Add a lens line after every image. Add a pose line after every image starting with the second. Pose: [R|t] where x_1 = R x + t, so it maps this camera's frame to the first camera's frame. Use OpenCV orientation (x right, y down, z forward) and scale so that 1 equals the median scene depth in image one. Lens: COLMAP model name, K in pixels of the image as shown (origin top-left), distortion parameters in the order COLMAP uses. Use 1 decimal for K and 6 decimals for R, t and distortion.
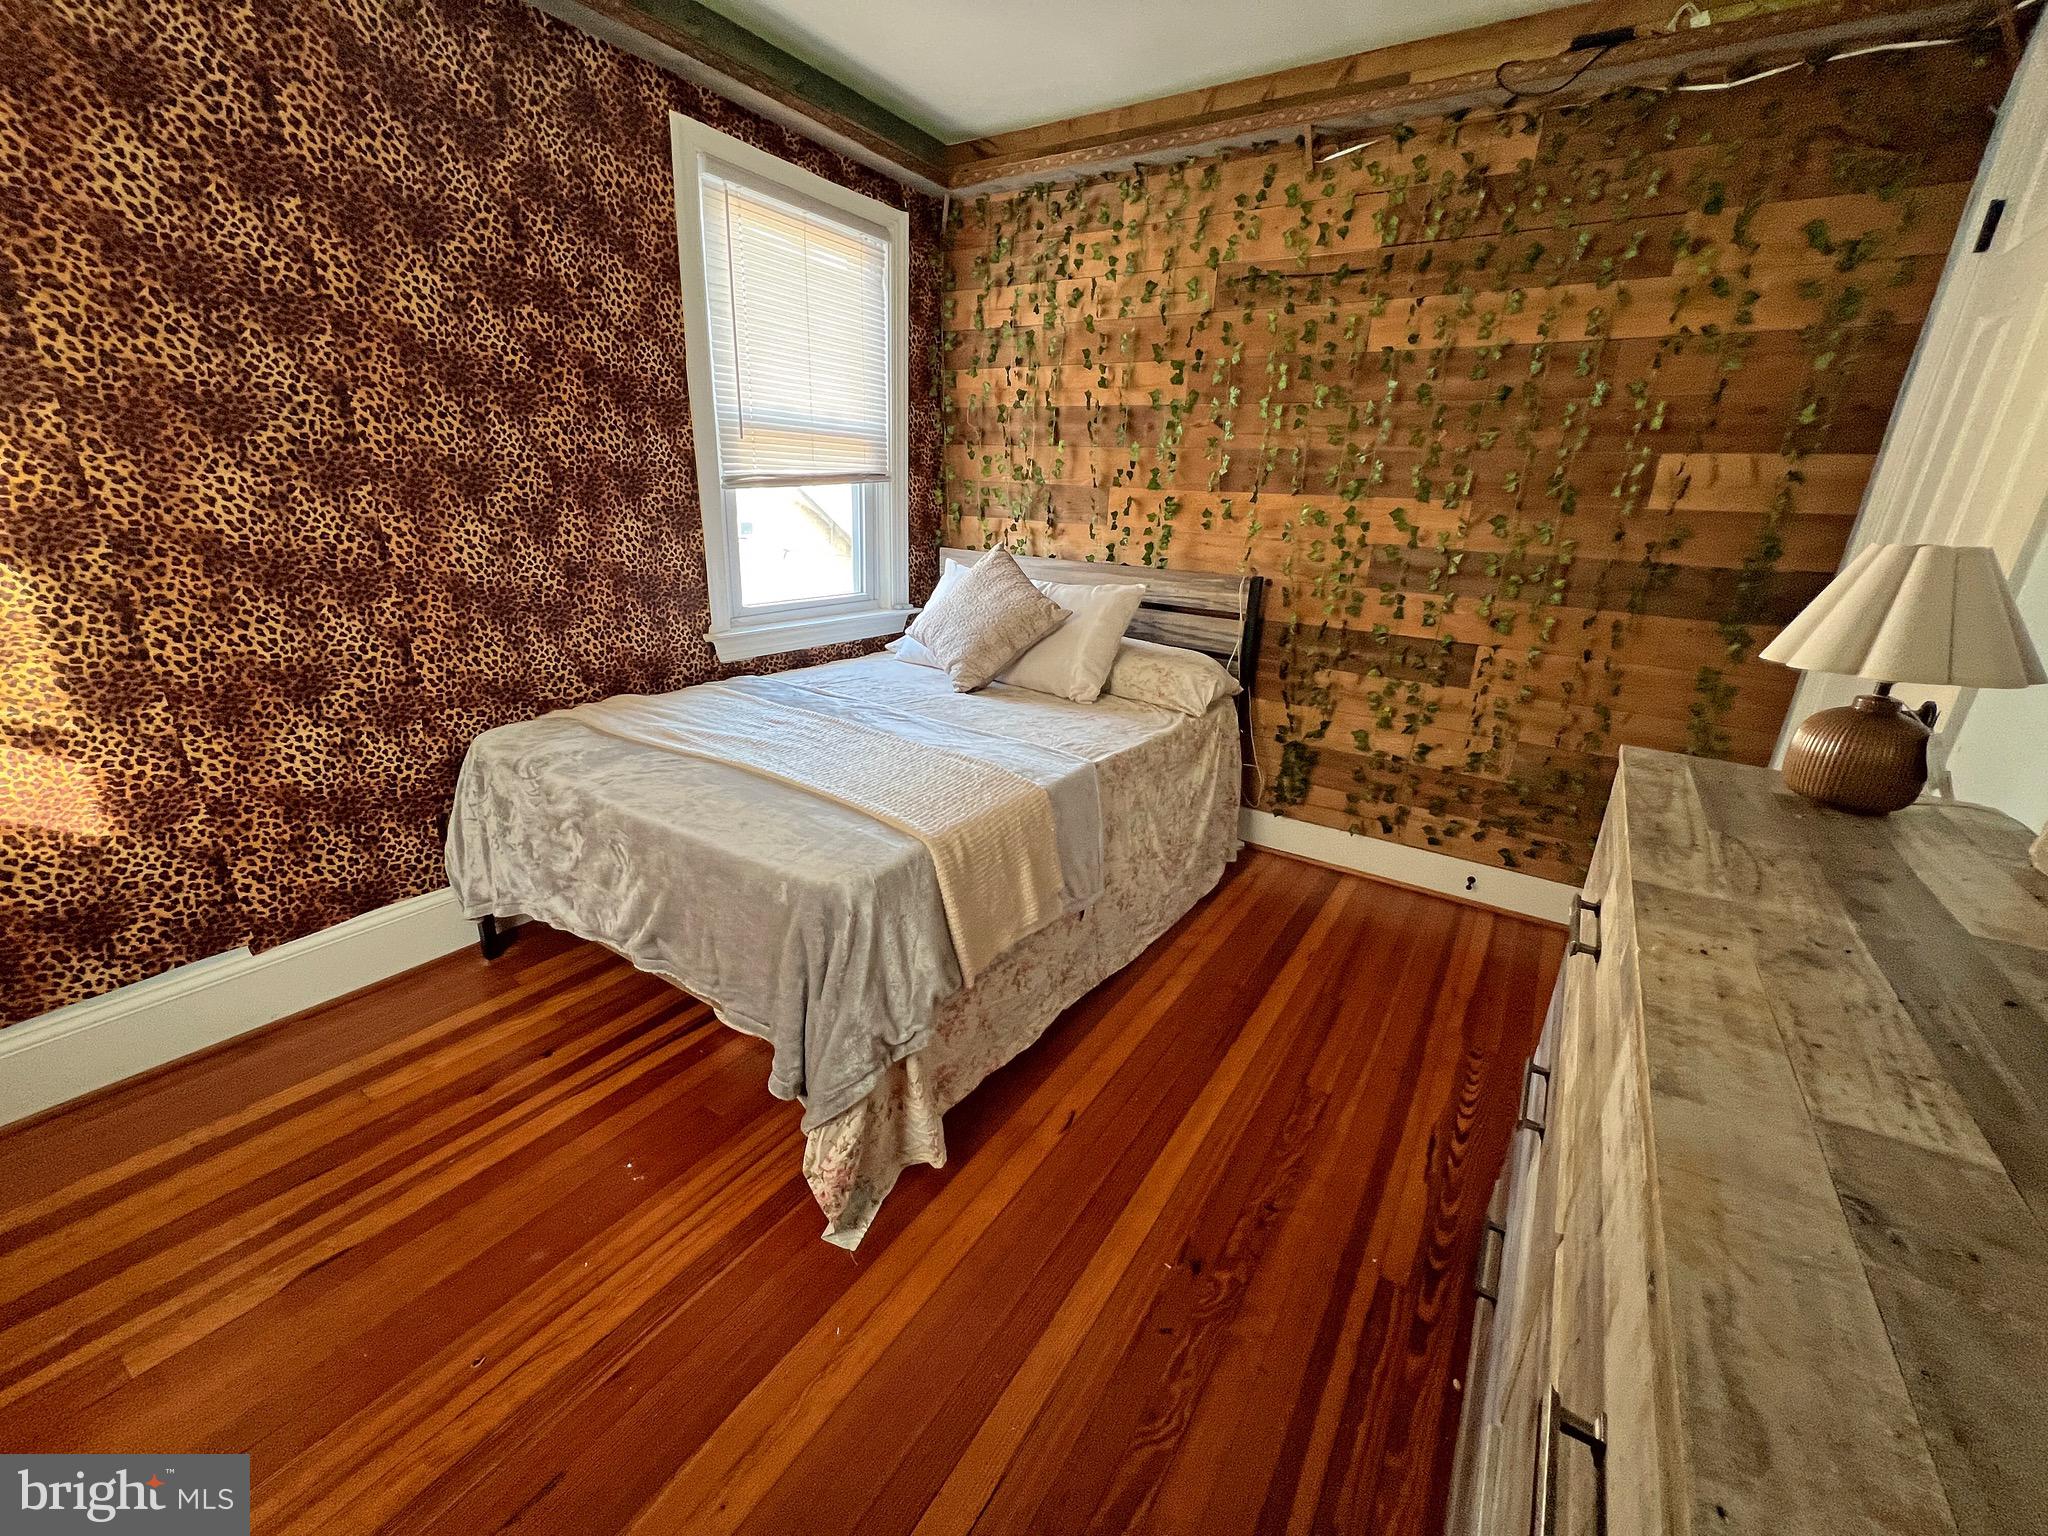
lens RADIAL K [[821.1, 0, 1019.7], [0, 821.1, 768.4], [0, 0, 1]] dist [-0.002403, -0.000300]
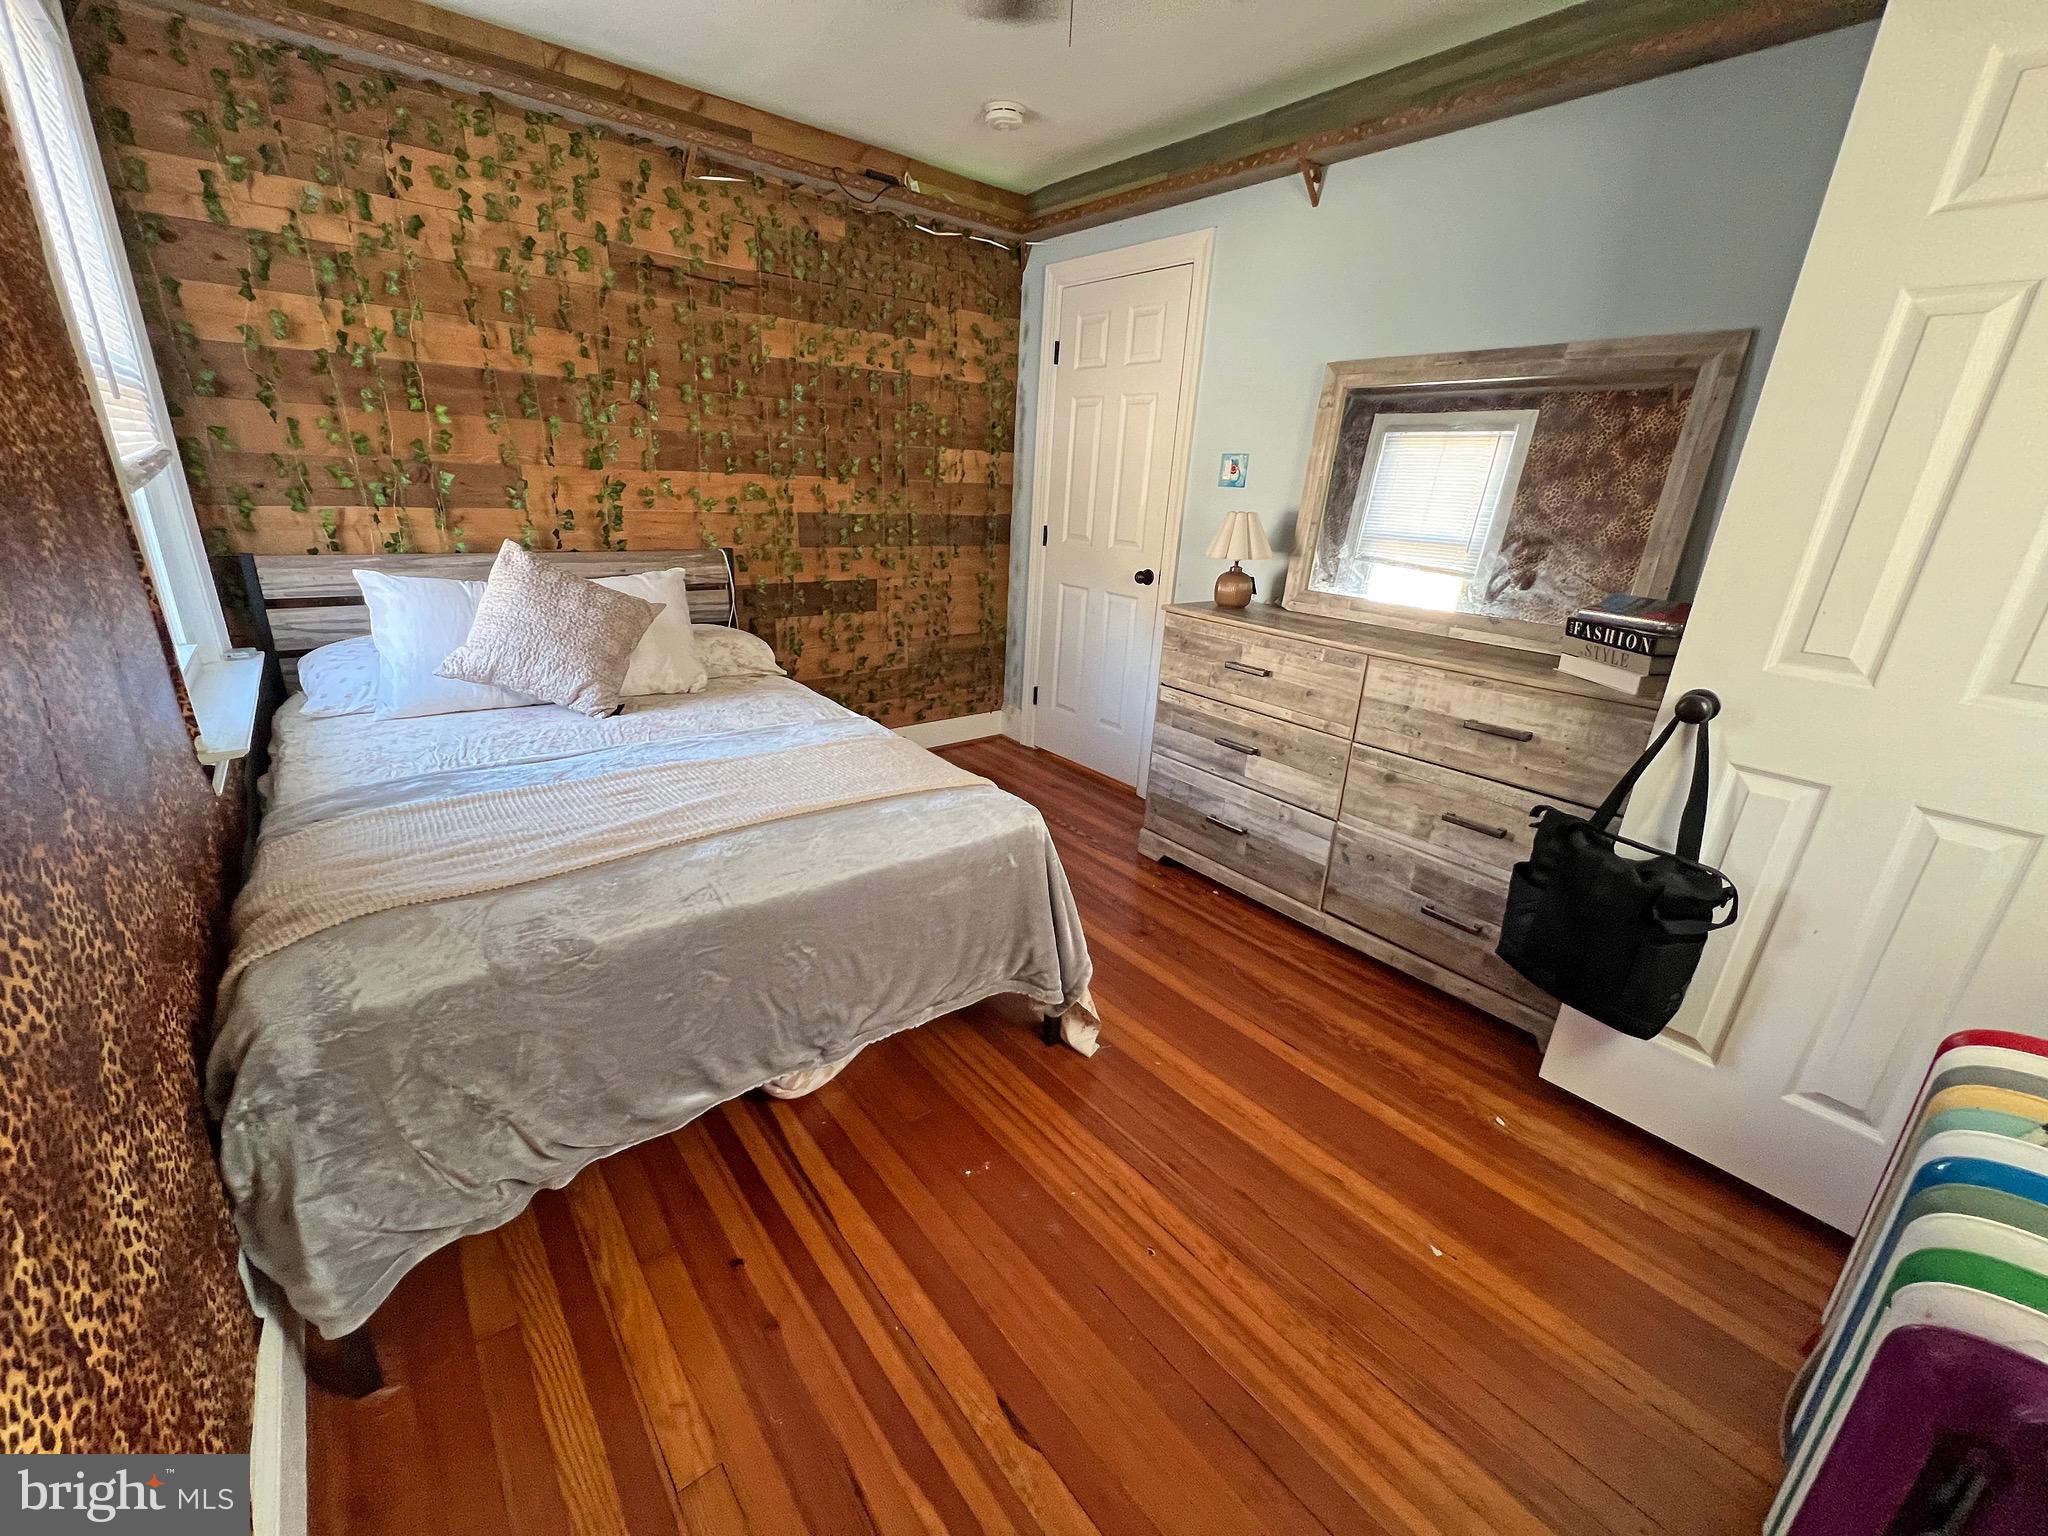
lens RADIAL K [[821.1, 0, 1019.7], [0, 821.1, 768.4], [0, 0, 1]] dist [-0.002403, -0.000300]
pose [[0.299397, -0.345457, 0.889394, -0.741550], [0.275227, 0.923798, 0.266170, -0.154545], [-0.913571, 0.165095, 0.371662, 0.285846]]
